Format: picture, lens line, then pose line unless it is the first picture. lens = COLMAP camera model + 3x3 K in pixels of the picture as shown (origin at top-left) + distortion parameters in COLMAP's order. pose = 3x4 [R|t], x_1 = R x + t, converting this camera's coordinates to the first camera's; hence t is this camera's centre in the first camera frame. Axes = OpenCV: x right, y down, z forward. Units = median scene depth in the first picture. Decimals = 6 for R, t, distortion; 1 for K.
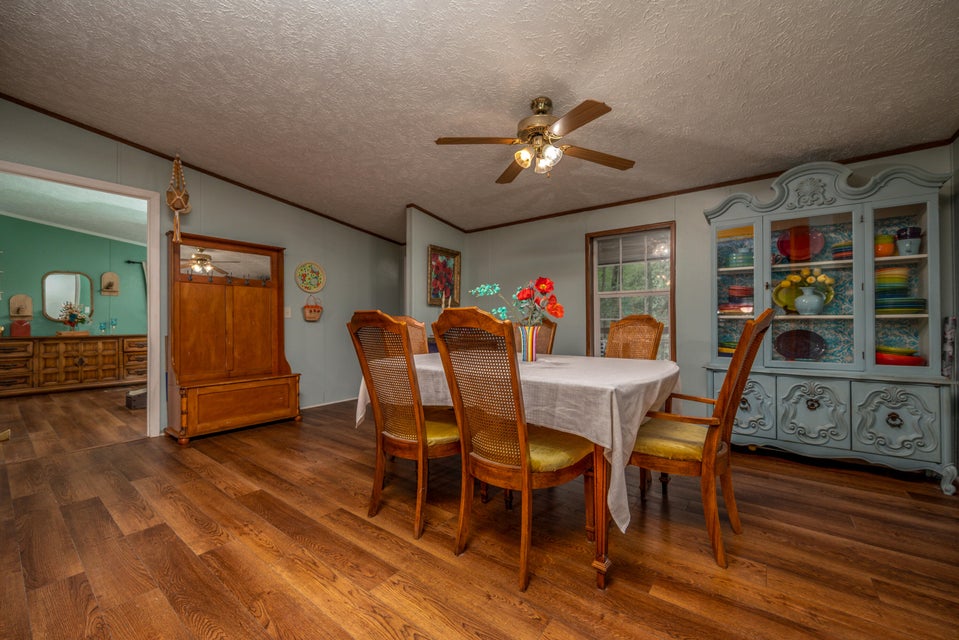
lens RADIAL K [[373.7, 0, 485.4], [0, 373.7, 321.1], [0, 0, 1]] dist [-0.001818, 0.000283]
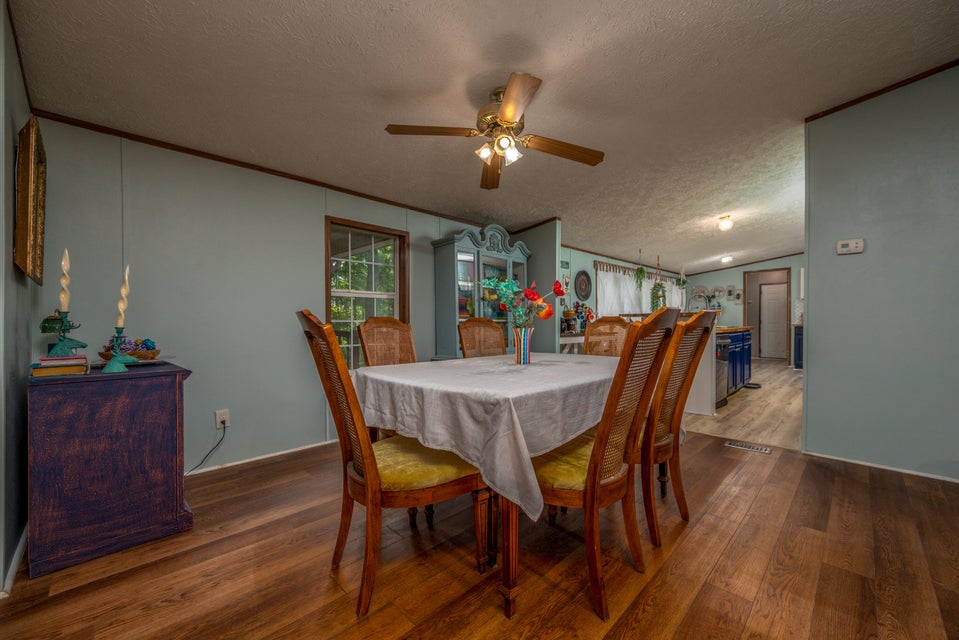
lens RADIAL K [[373.7, 0, 481.9], [0, 373.7, 324.9], [0, 0, 1]] dist [-0.001818, 0.000283]
pose [[0.157743, -0.004111, 0.987472, -0.867161], [0.000721, 0.999992, 0.004048, 0.001975], [-0.987480, 0.000073, 0.157744, 0.972002]]
